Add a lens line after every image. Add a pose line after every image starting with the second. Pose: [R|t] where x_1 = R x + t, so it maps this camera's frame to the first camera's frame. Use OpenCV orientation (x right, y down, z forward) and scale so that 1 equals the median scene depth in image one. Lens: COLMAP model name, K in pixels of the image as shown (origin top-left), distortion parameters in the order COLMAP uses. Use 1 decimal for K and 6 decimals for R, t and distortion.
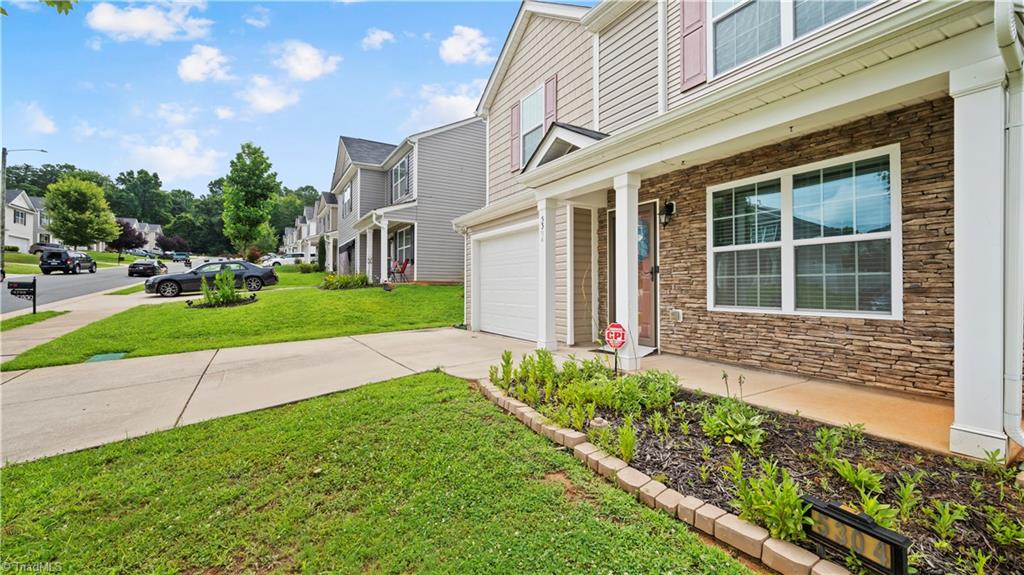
lens RADIAL K [[411.0, 0, 512.2], [0, 411.0, 284.1], [0, 0, 1]] dist [0.000350, 0.000082]
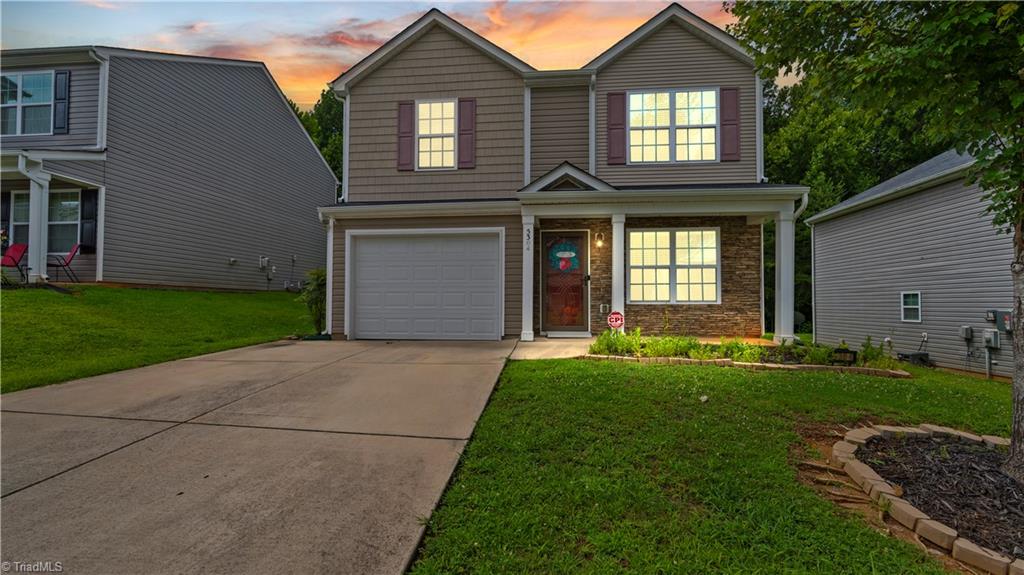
lens RADIAL K [[433.4, 0, 515.2], [0, 433.4, 292.5], [0, 0, 1]] dist [0.000946, 0.000095]
pose [[0.597675, 0.022315, 0.801428, -1.049086], [-0.008650, 0.999734, -0.021386, 0.052945], [-0.801692, 0.005850, 0.597709, 0.291225]]
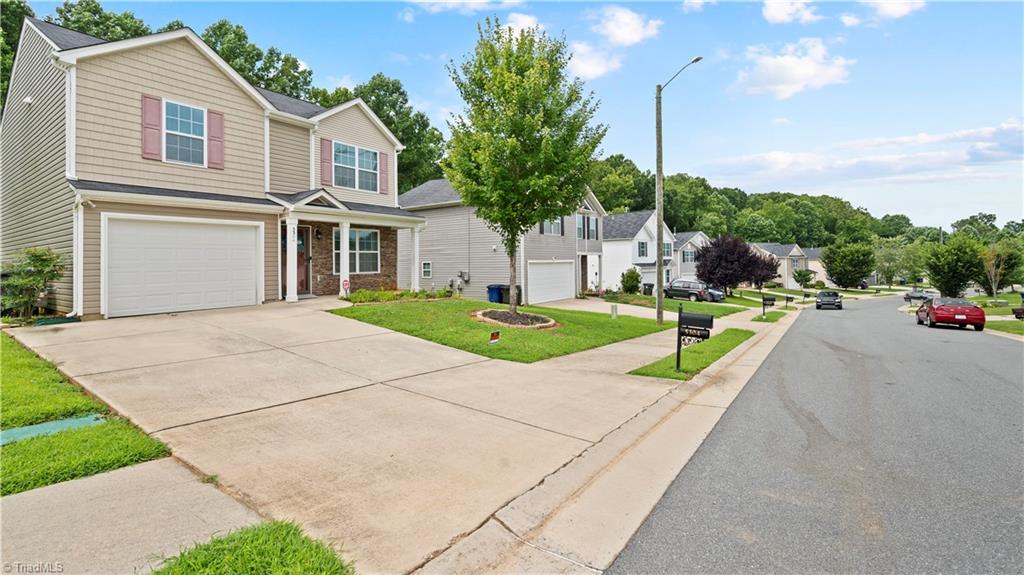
lens RADIAL K [[432.2, 0, 513.2], [0, 432.2, 254.3], [0, 0, 1]] dist [0.000474, 0.000093]
pose [[-0.408478, 0.020330, 0.912542, -2.235294], [0.005080, 0.999787, -0.020000, -0.004455], [-0.912754, -0.003534, -0.408495, 0.968751]]
